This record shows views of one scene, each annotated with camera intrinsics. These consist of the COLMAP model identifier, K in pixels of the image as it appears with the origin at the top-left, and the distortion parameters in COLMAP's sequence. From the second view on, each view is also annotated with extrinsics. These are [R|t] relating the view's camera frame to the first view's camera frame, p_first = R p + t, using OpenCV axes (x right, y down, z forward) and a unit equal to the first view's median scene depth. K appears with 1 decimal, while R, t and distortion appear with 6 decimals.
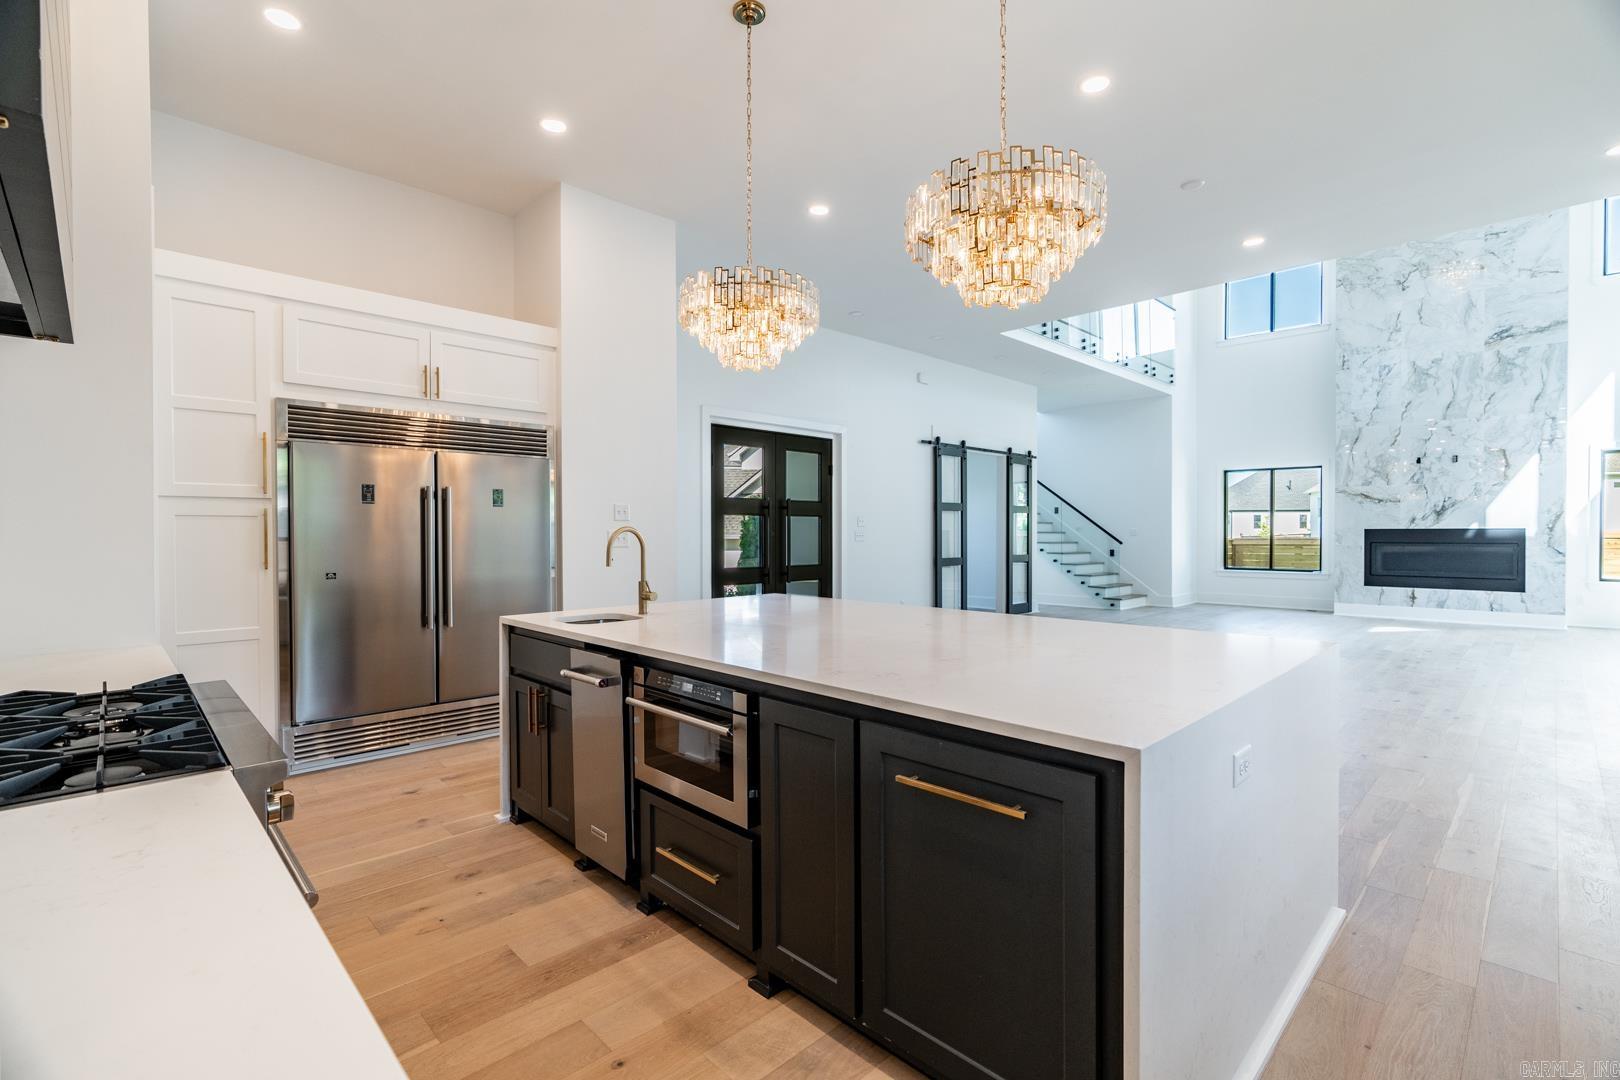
lens RADIAL K [[722.5, 0, 803.5], [0, 722.5, 541.1], [0, 0, 1]] dist [-0.003745, 0.000100]
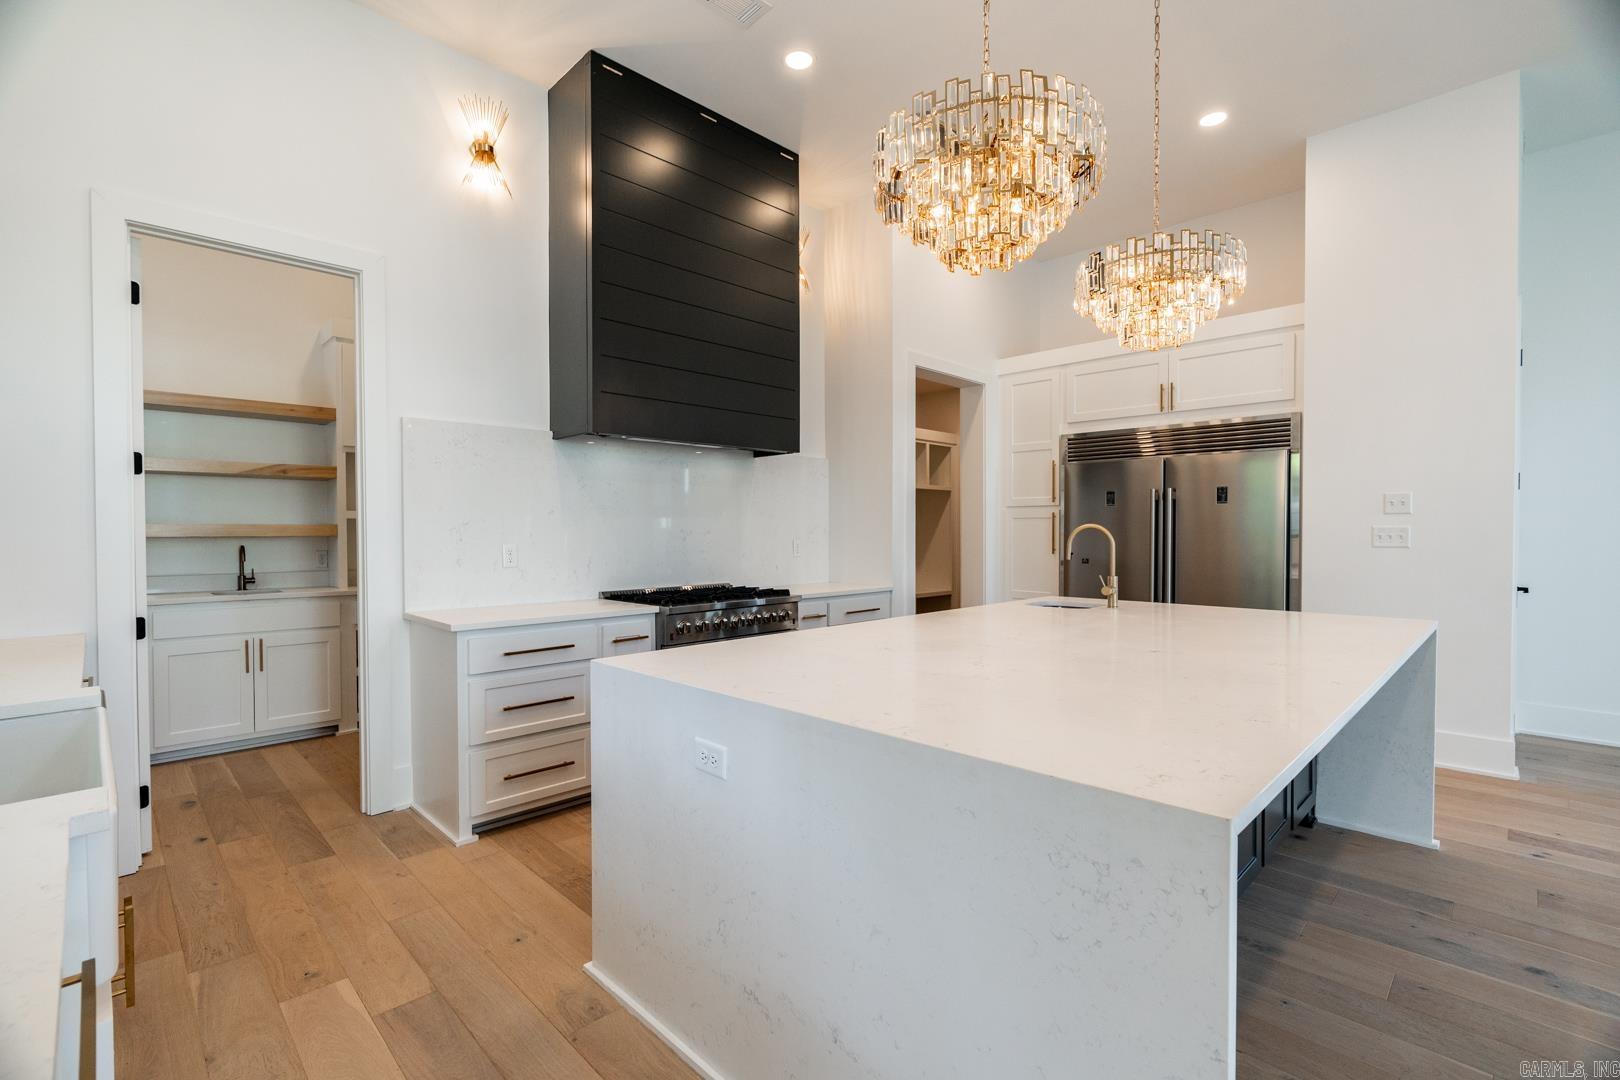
lens RADIAL K [[722.5, 0, 803.5], [0, 722.5, 541.1], [0, 0, 1]] dist [-0.003745, 0.000100]
pose [[0.010432, 0.020722, -0.999731, 0.368249], [-0.009907, 0.999738, 0.020619, -0.006013], [0.999897, 0.009689, 0.010634, 0.242550]]
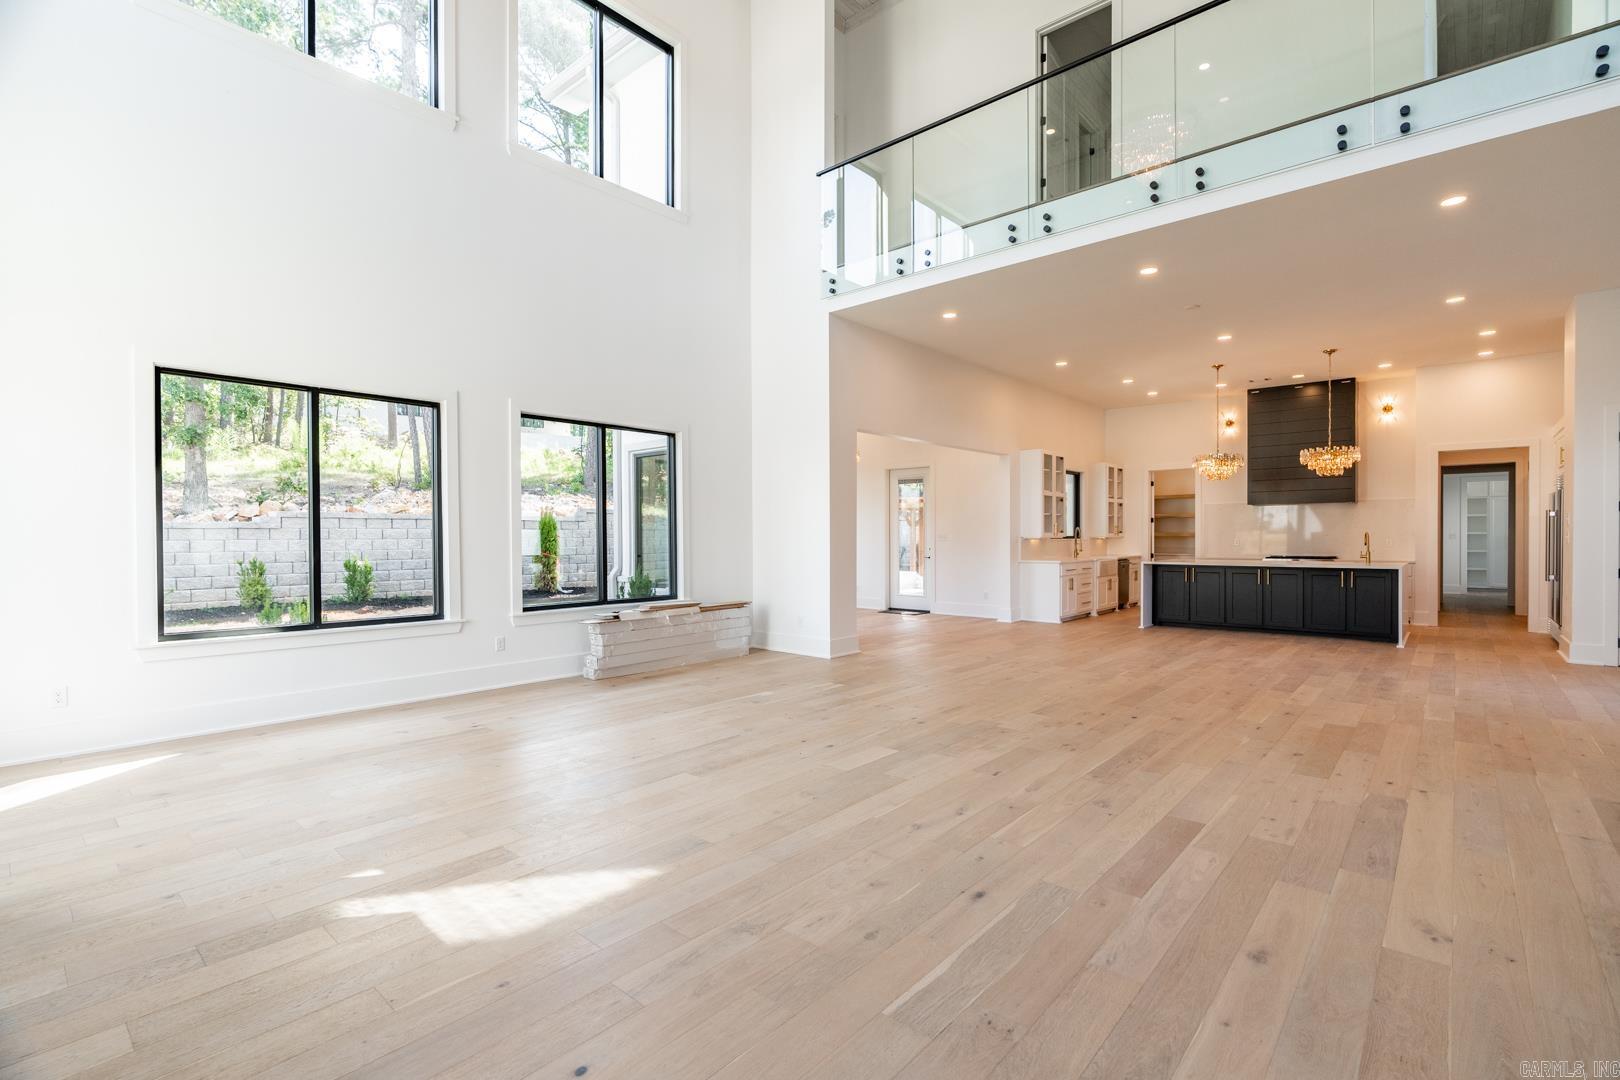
lens RADIAL K [[742.8, 0, 810.0], [0, 742.8, 540.0], [0, 0, 1]] dist [-0.001102, 0.000188]
pose [[-0.996496, 0.007984, -0.083262, 0.981963], [0.006534, 0.999822, 0.017681, -0.024366], [0.083389, 0.017075, -0.996371, 1.661444]]
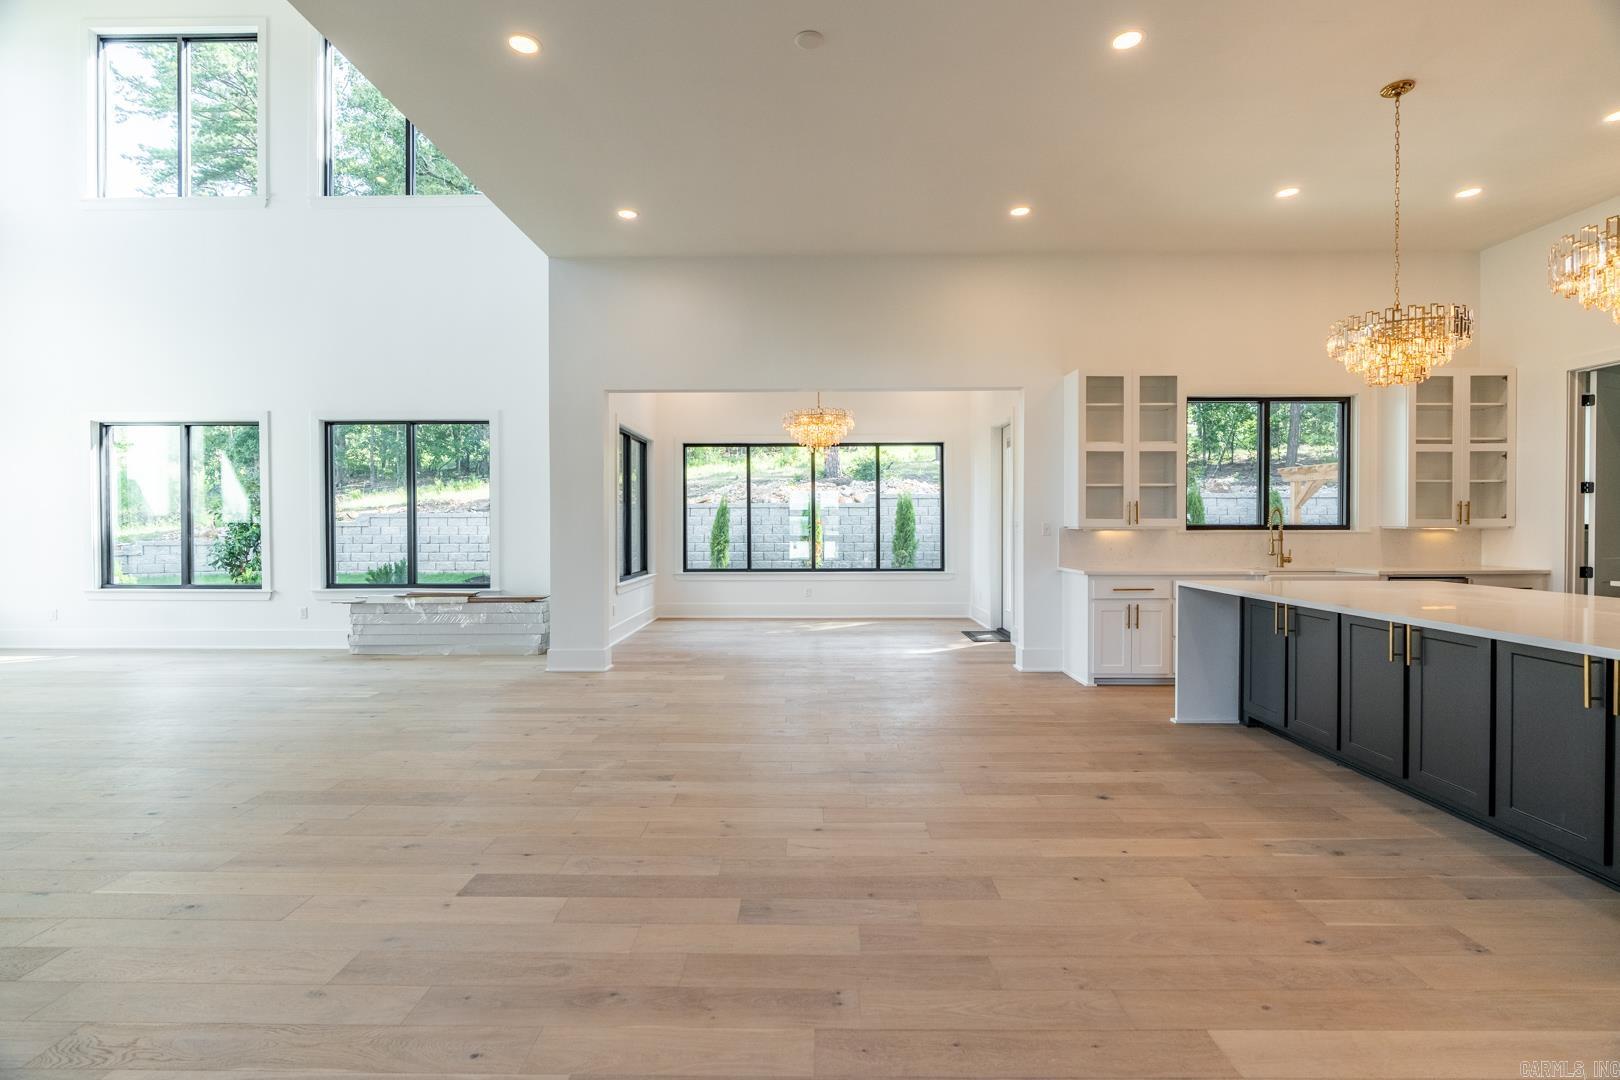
lens RADIAL K [[748.8, 0, 809.9], [0, 748.8, 529.4], [0, 0, 1]] dist [-0.002664, 0.000544]
pose [[-0.713258, -0.000299, 0.700901, 0.011309], [0.012437, 0.999837, 0.013083, -0.012688], [-0.700791, 0.018049, -0.713138, 1.014539]]
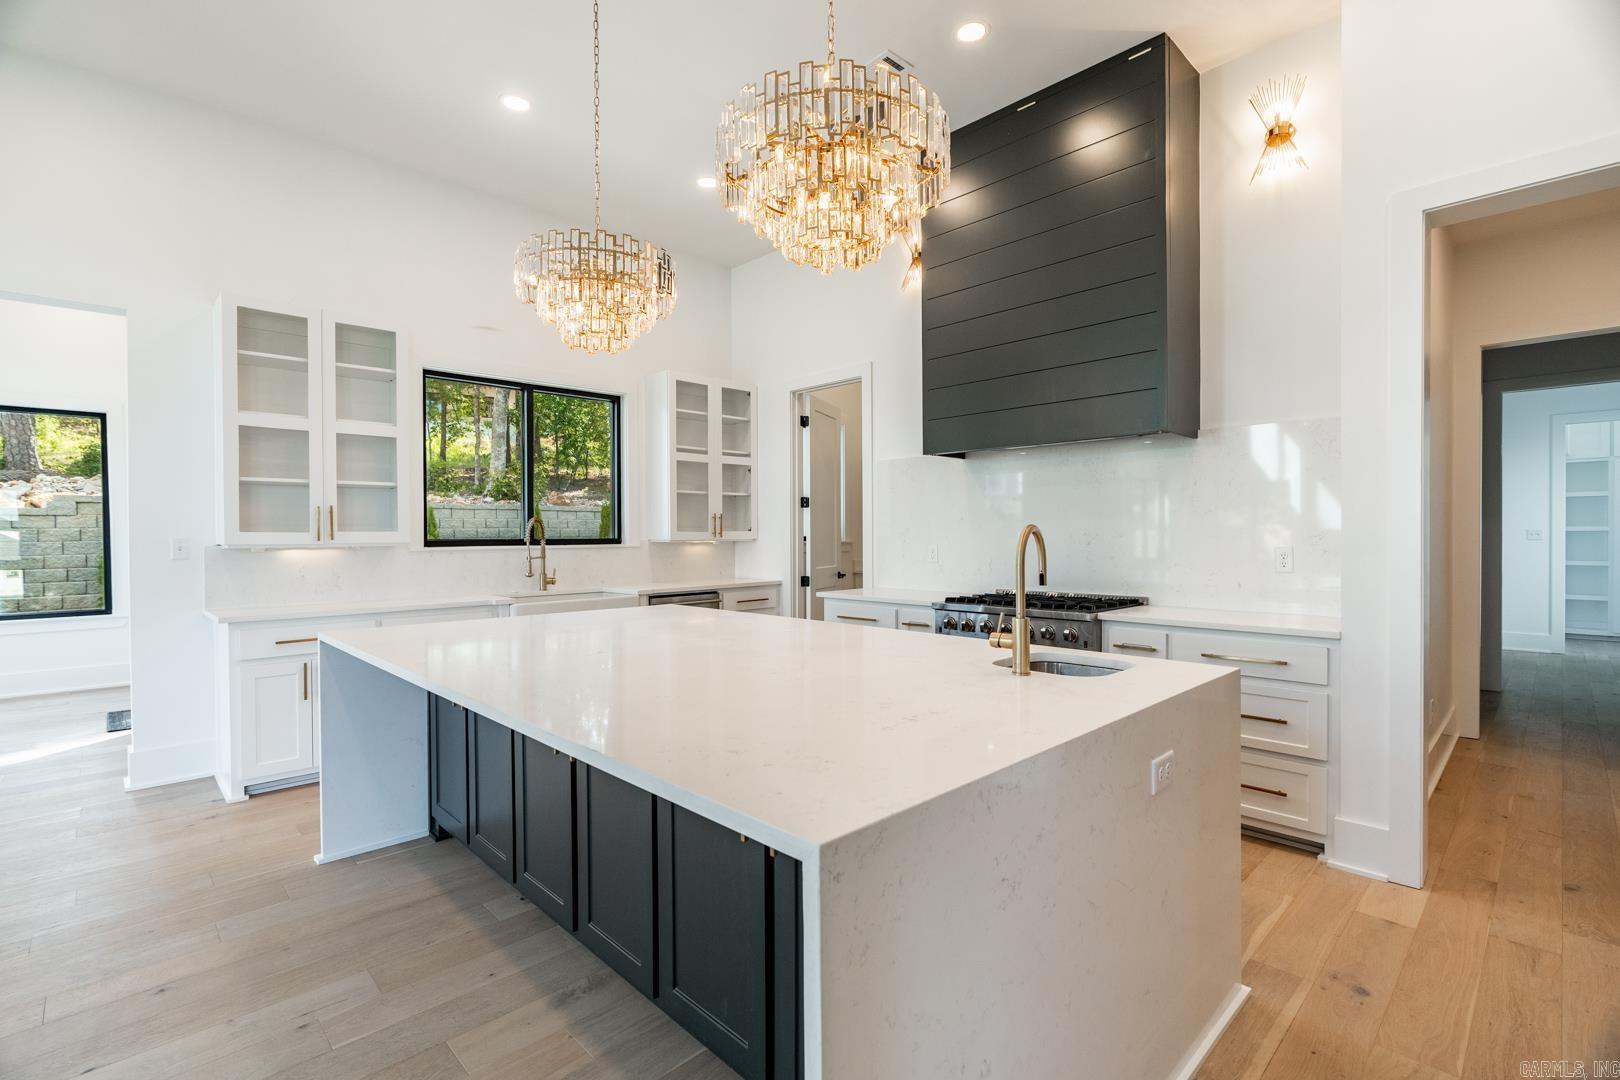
lens RADIAL K [[738.0, 0, 806.2], [0, 738.0, 541.7], [0, 0, 1]] dist [-0.004216, -0.000207]
pose [[-0.999938, 0.011095, 0.000849, -0.022284], [0.011110, 0.999710, 0.021358, -0.009637], [-0.000611, 0.021366, -0.999772, 0.717399]]
